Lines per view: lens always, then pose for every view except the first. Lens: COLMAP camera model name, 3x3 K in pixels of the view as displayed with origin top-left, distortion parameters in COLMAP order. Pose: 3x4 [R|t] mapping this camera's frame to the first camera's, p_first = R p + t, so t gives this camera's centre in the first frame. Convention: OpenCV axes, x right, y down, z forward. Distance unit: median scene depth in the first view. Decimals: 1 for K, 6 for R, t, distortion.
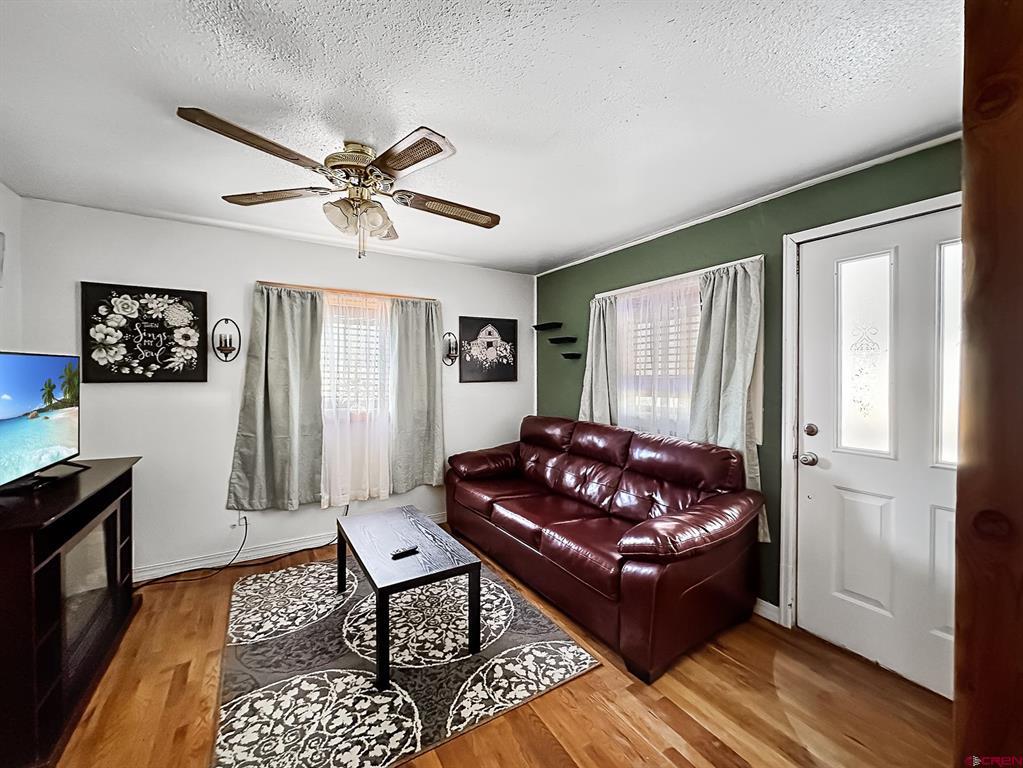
lens RADIAL K [[414.8, 0, 515.5], [0, 414.8, 372.7], [0, 0, 1]] dist [-0.001580, 0.000540]
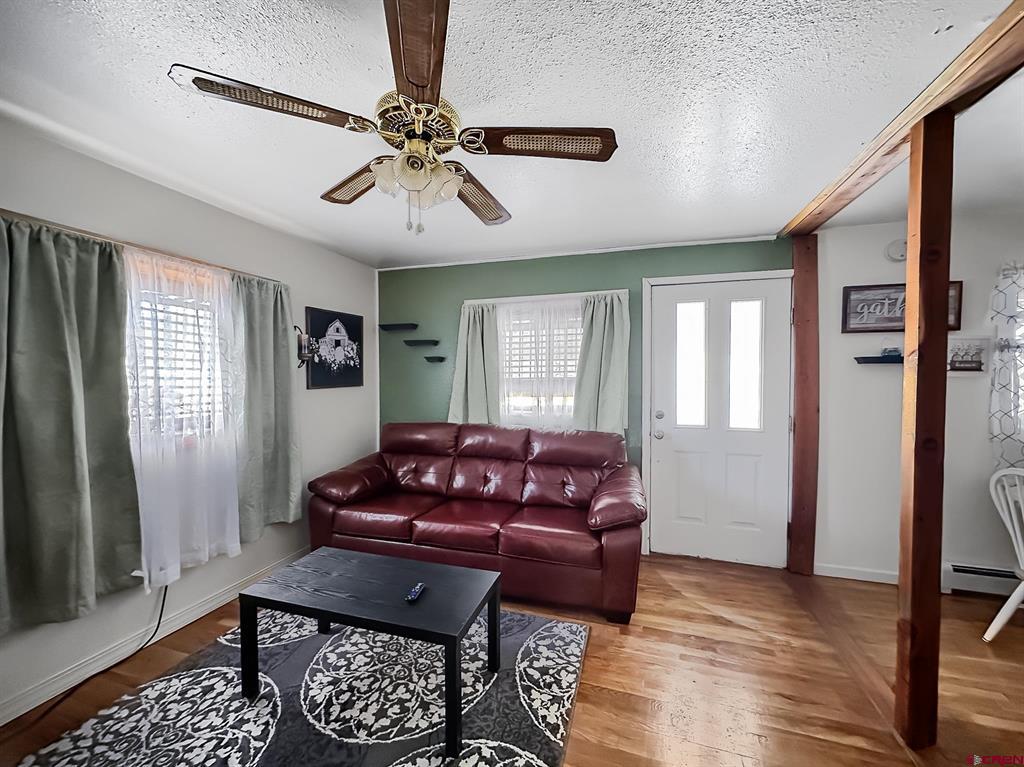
lens RADIAL K [[410.7, 0, 509.4], [0, 410.7, 380.6], [0, 0, 1]] dist [-0.001481, 0.000093]
pose [[0.758153, -0.012349, 0.651960, -0.481422], [0.003371, 0.999882, 0.015018, -0.004478], [-0.652068, -0.009188, 0.758104, 0.189426]]
